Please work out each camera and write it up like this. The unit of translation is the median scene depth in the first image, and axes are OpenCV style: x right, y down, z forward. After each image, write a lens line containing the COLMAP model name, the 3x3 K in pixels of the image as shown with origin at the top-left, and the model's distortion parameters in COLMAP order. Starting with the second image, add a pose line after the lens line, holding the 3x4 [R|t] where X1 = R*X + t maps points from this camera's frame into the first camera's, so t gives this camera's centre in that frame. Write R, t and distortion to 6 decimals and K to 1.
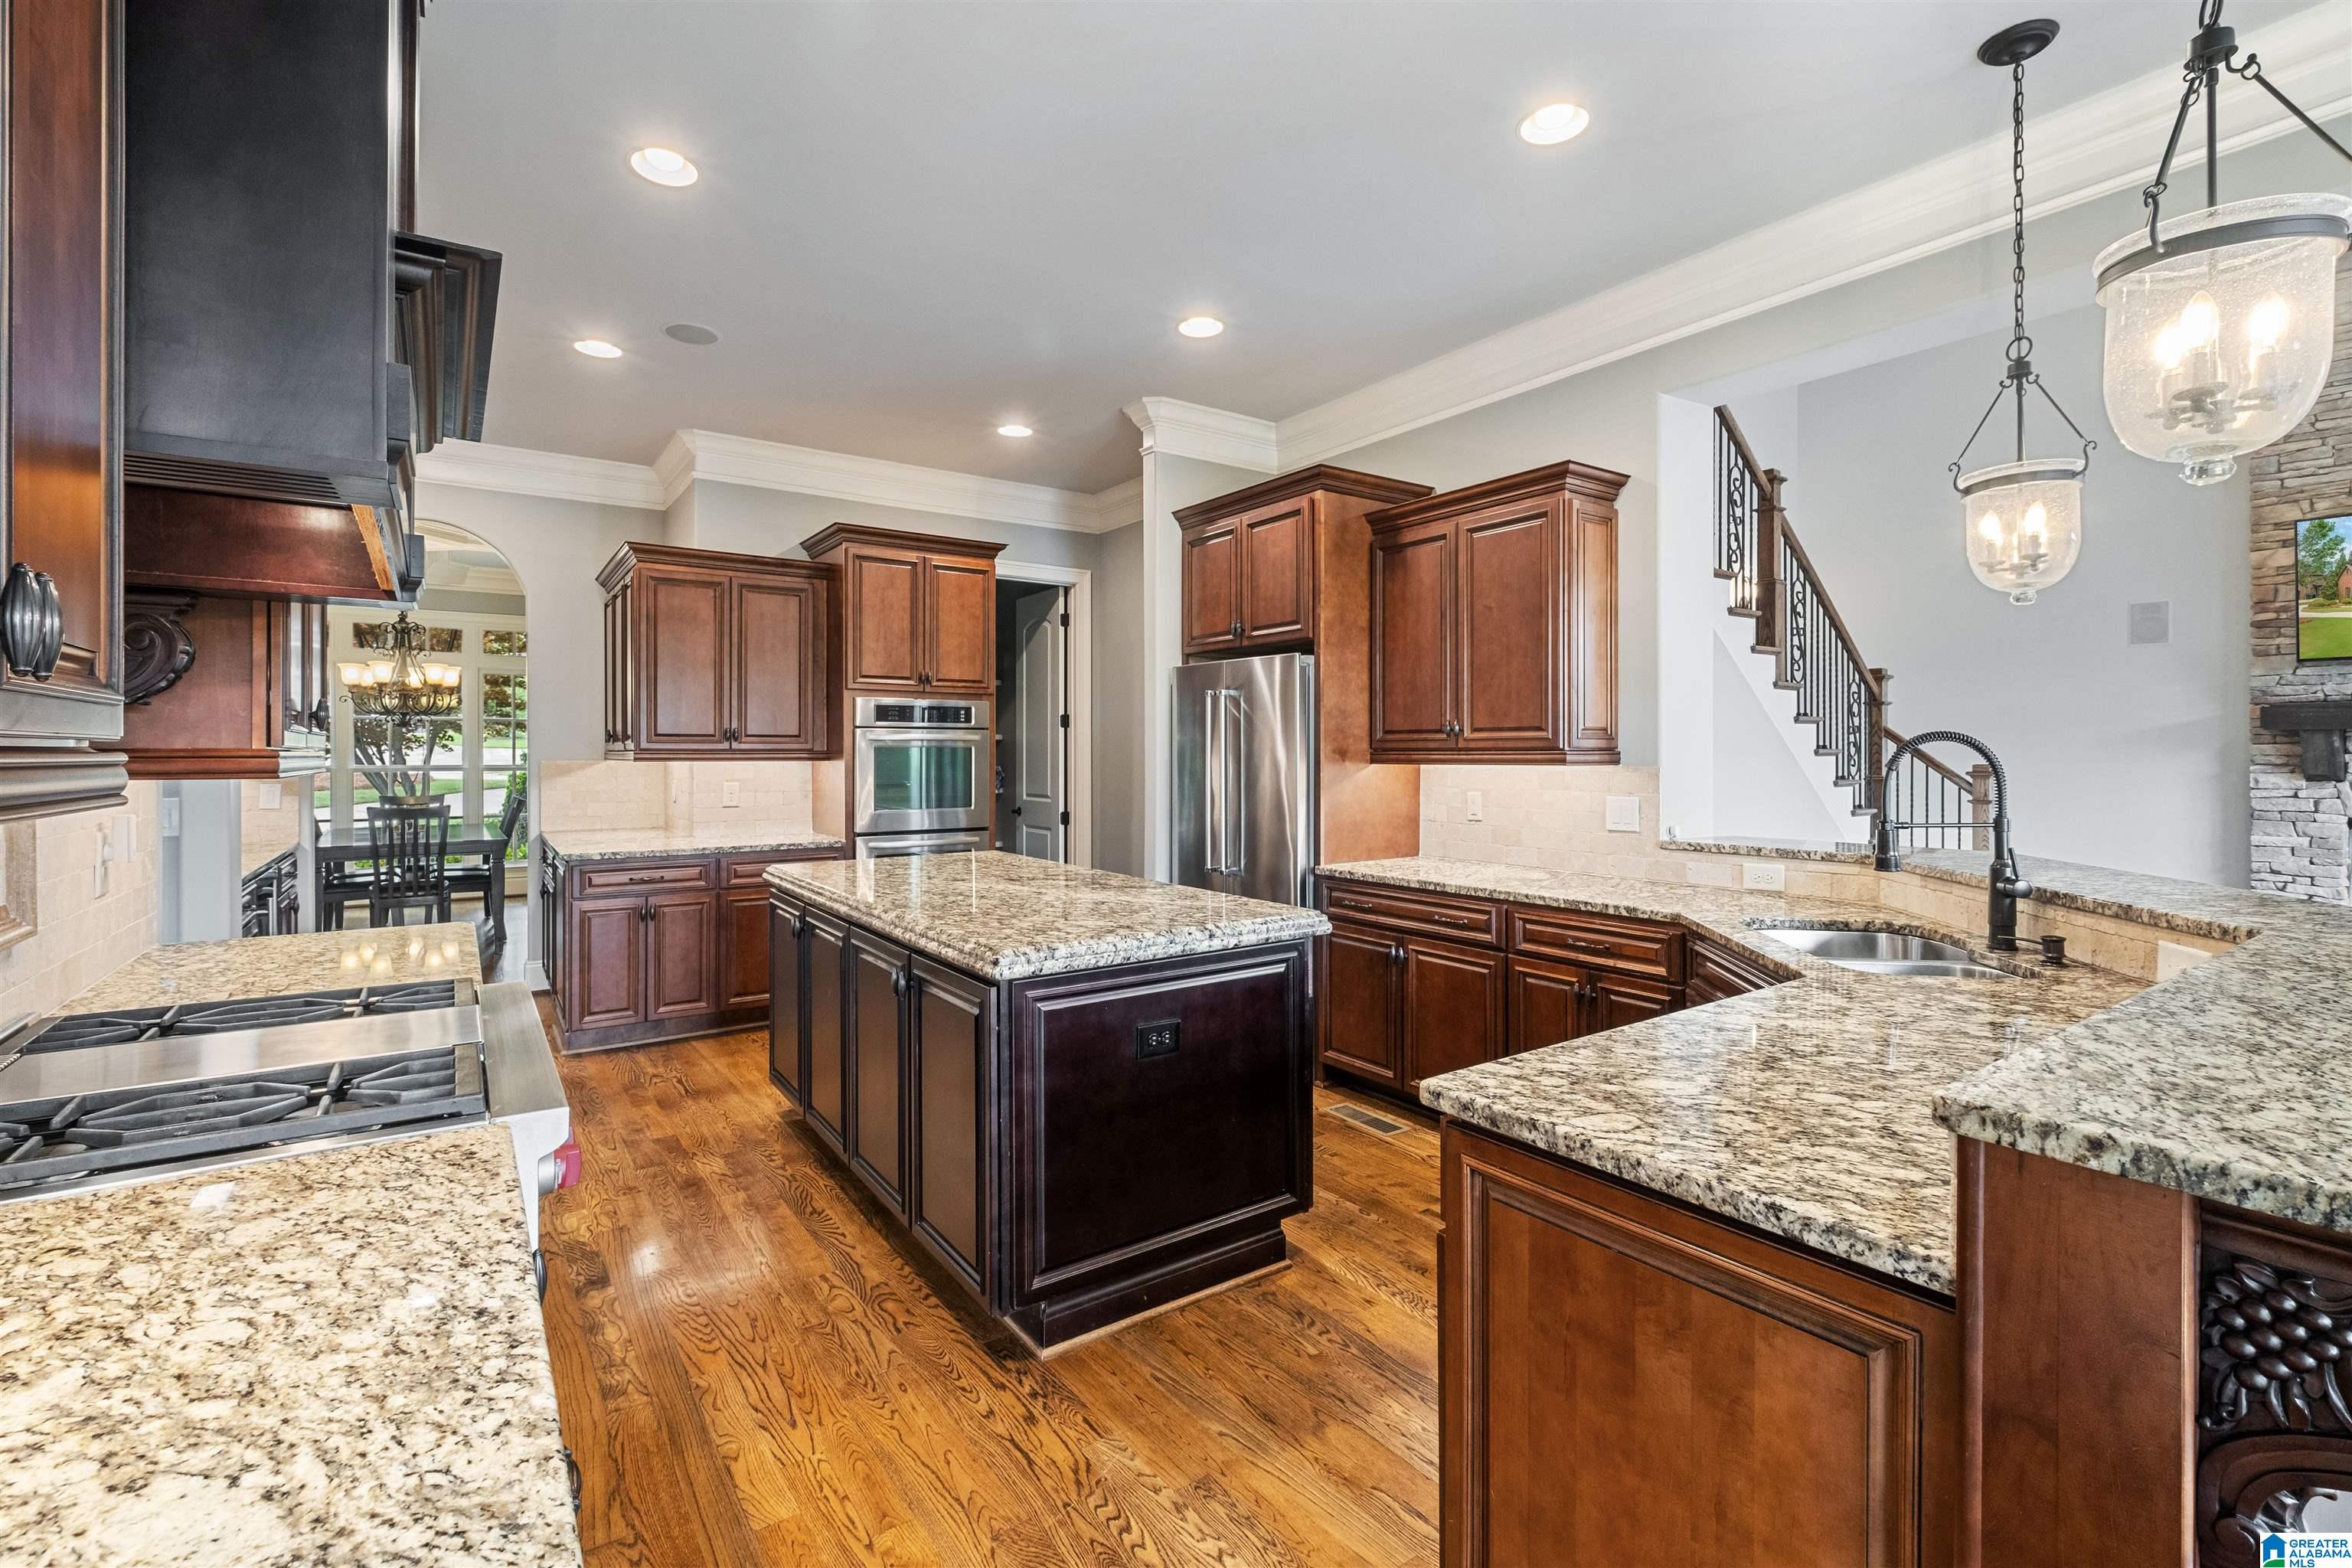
lens RADIAL K [[1045.1, 0, 1171.5], [0, 1045.1, 754.0], [0, 0, 1]] dist [0.002378, -0.002278]
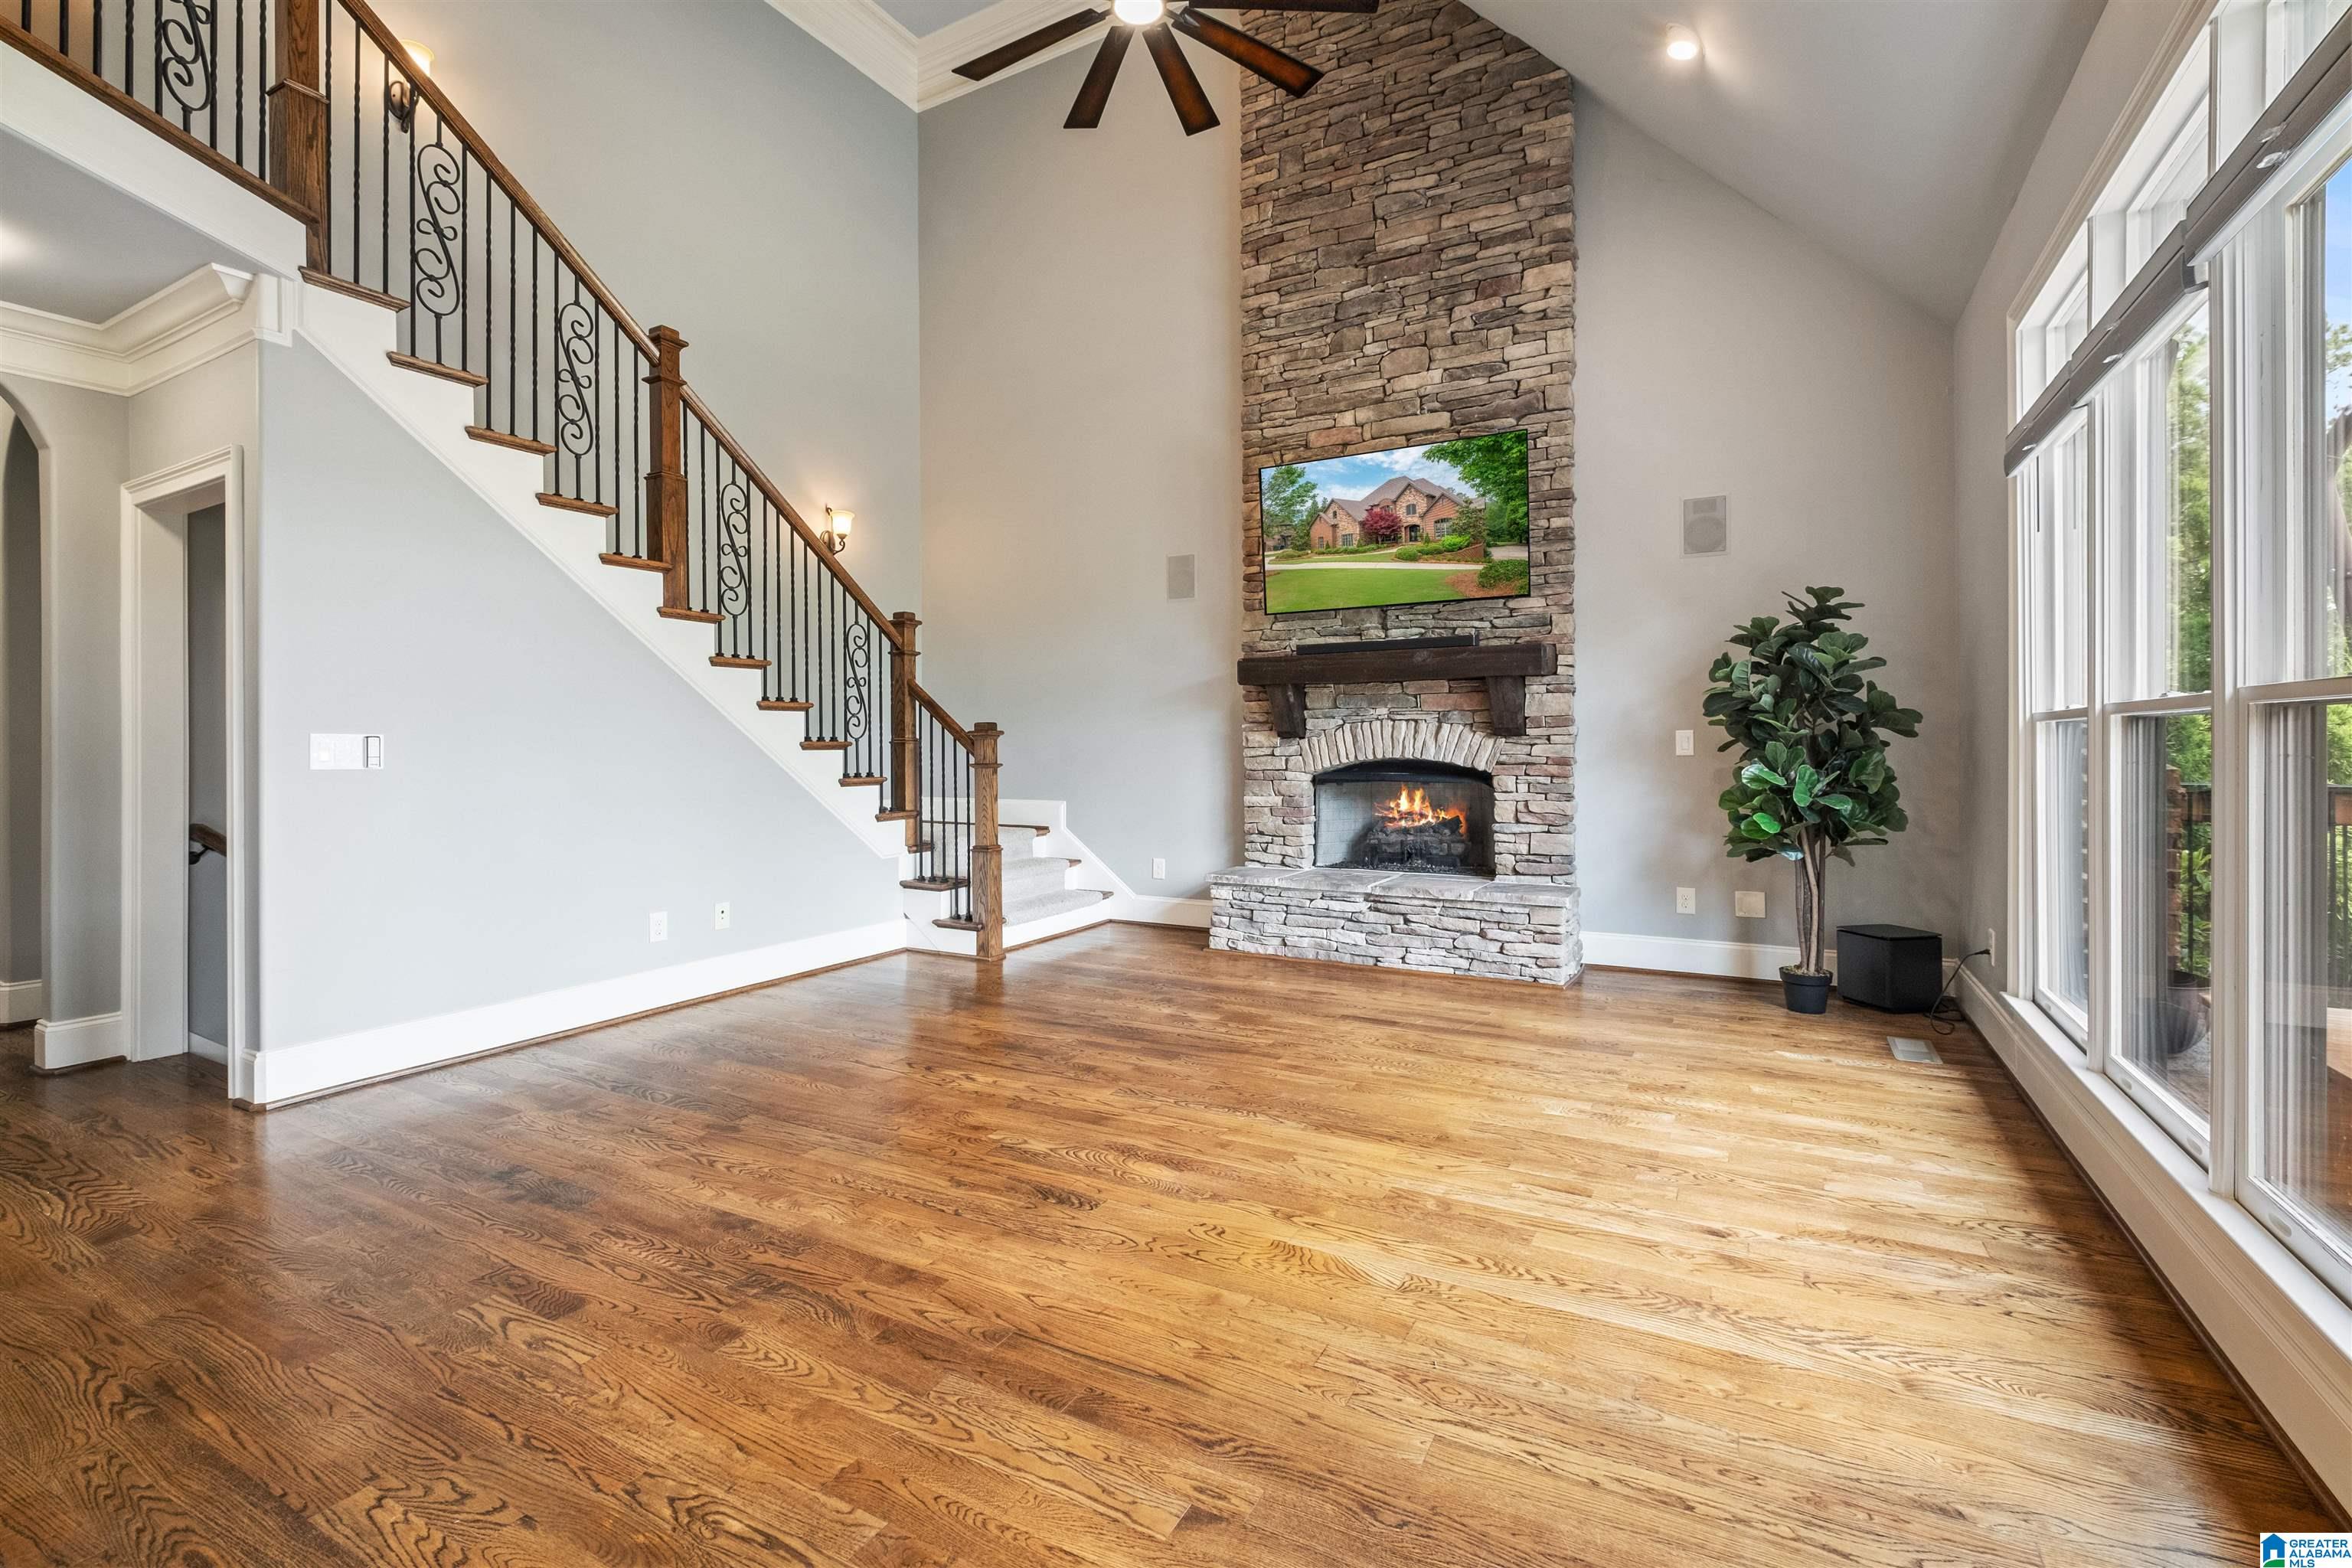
lens RADIAL K [[1045.1, 0, 1166.4], [0, 1045.1, 749.2], [0, 0, 1]] dist [0.002378, -0.002278]
pose [[0.904346, -0.006864, 0.426746, 0.657768], [0.007548, 0.999972, 0.000087, 0.040405], [-0.426734, 0.003142, 0.904372, 0.184150]]
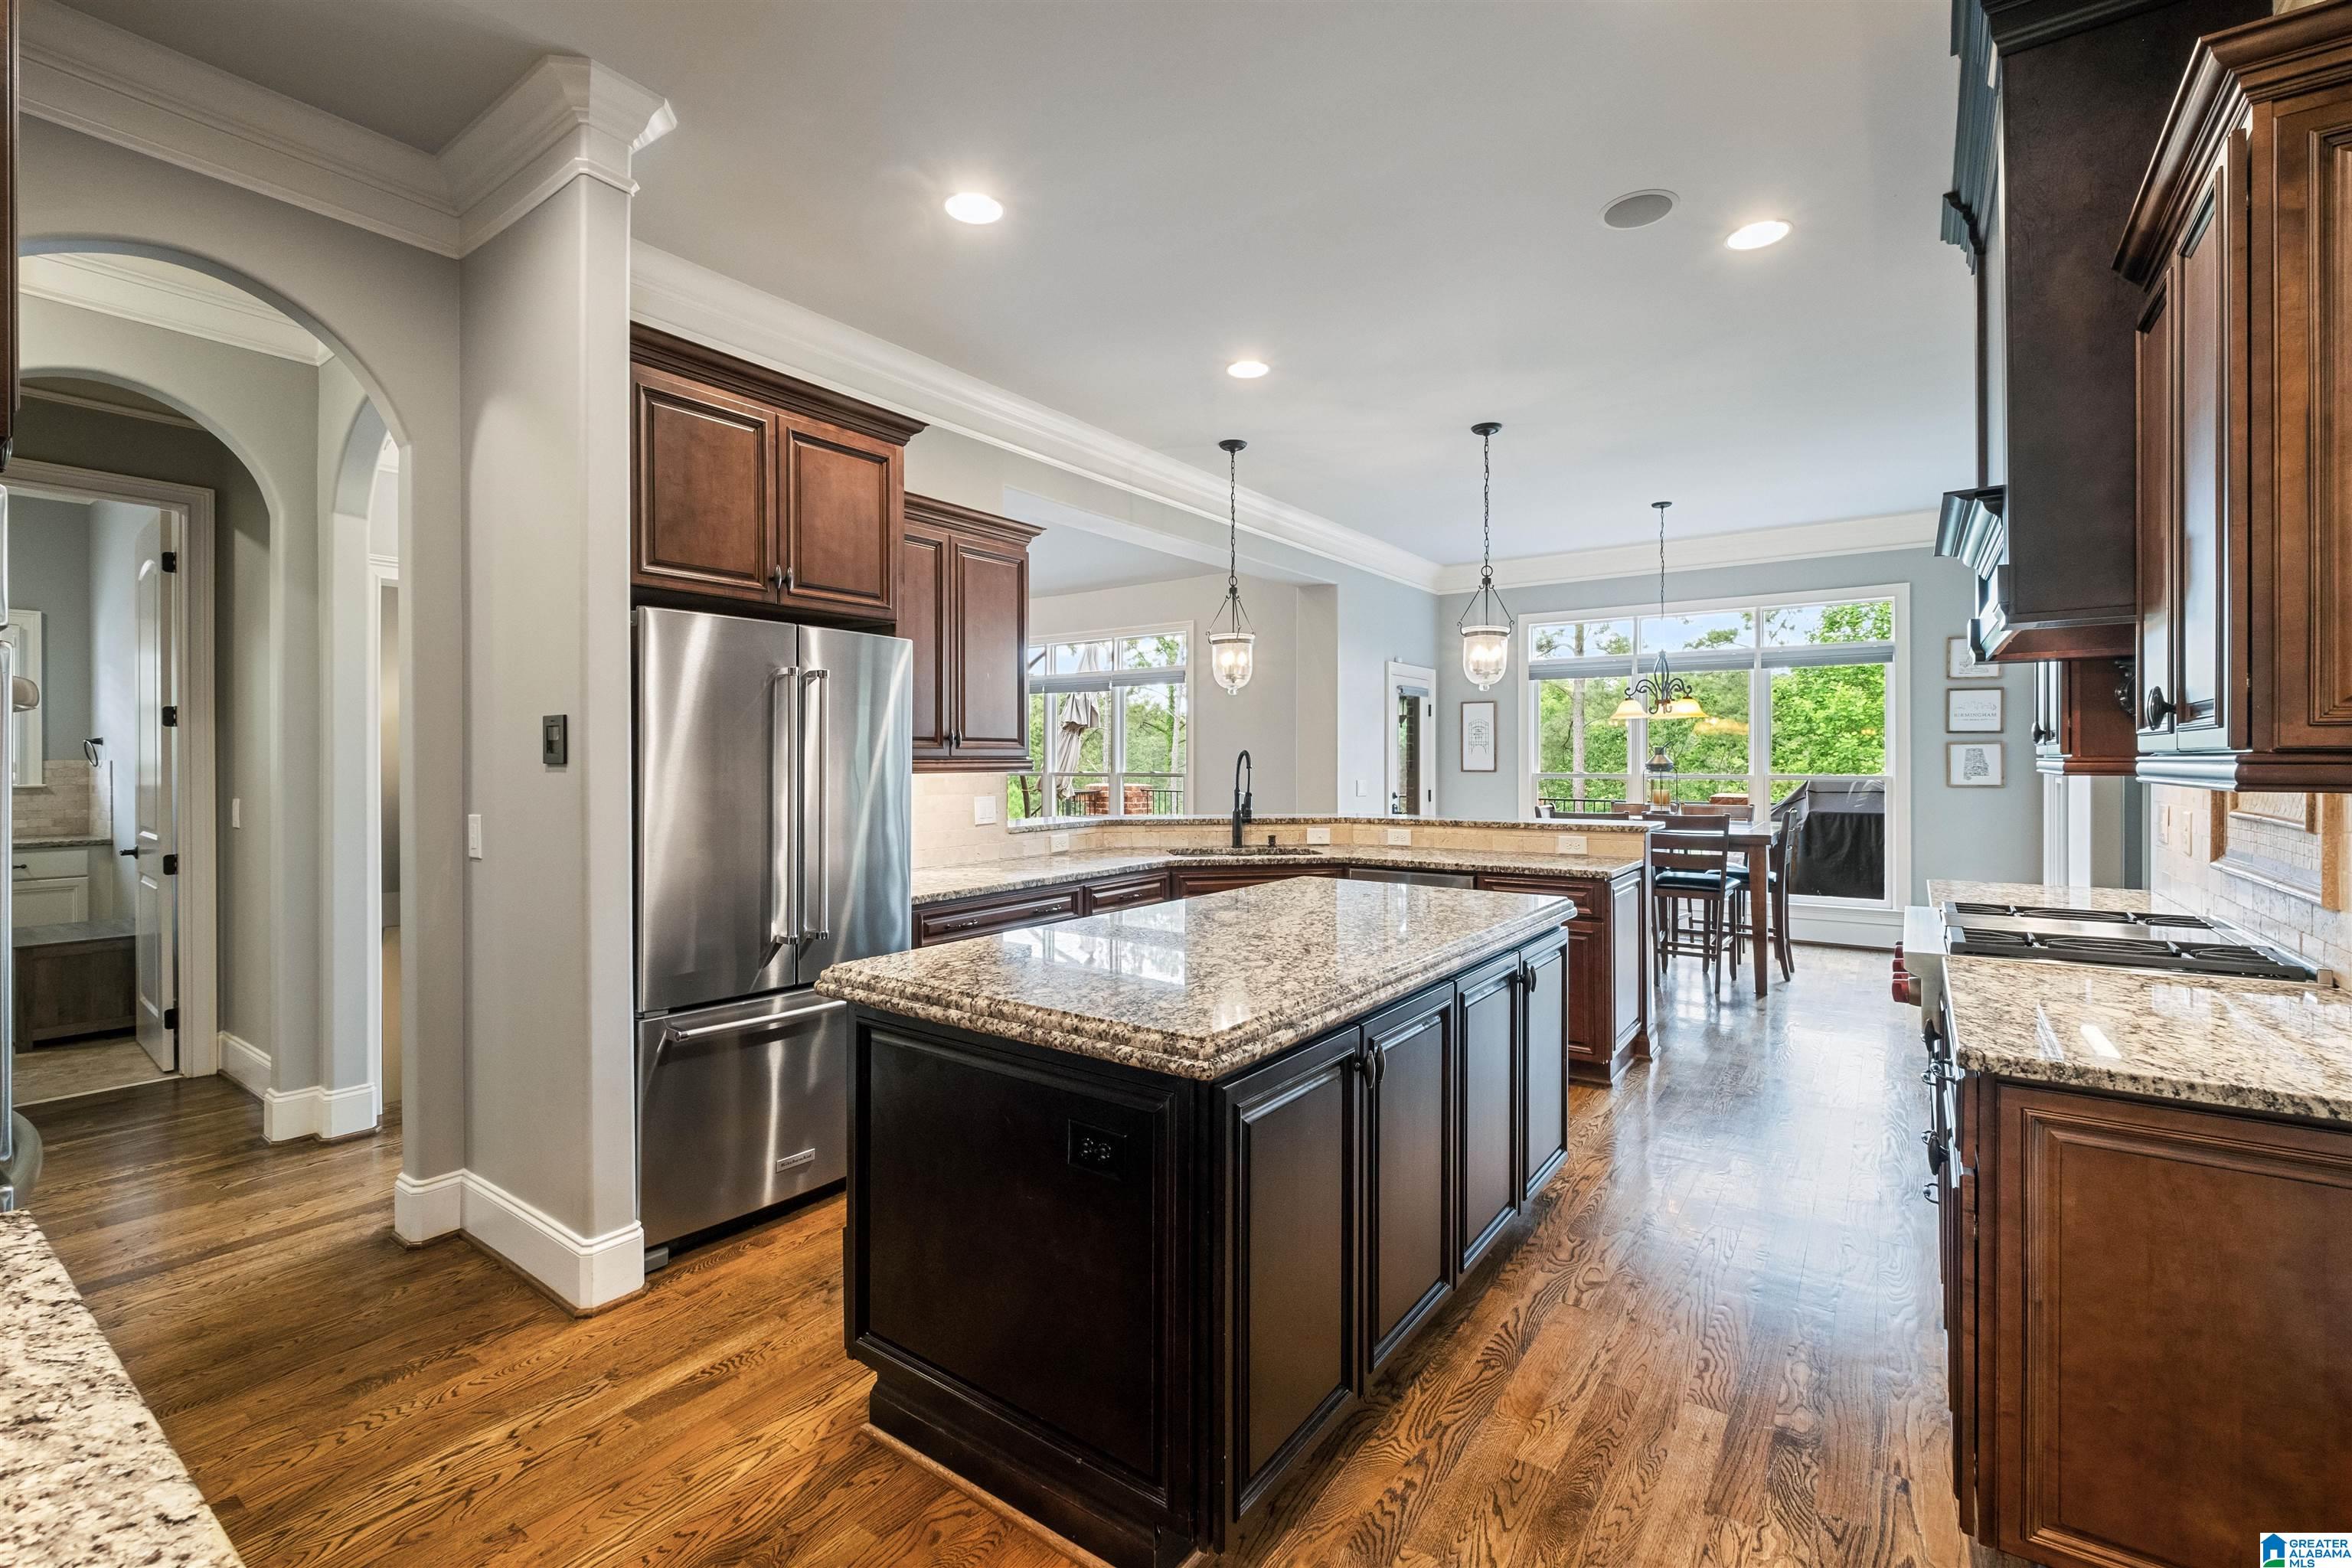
lens RADIAL K [[1045.1, 0, 1160.6], [0, 1045.1, 762.2], [0, 0, 1]] dist [0.002378, -0.002278]
pose [[-0.339736, 0.000562, 0.940521, -0.566645], [0.003036, 0.999995, 0.000500, 0.000396], [-0.940516, 0.003025, -0.339736, 0.862533]]
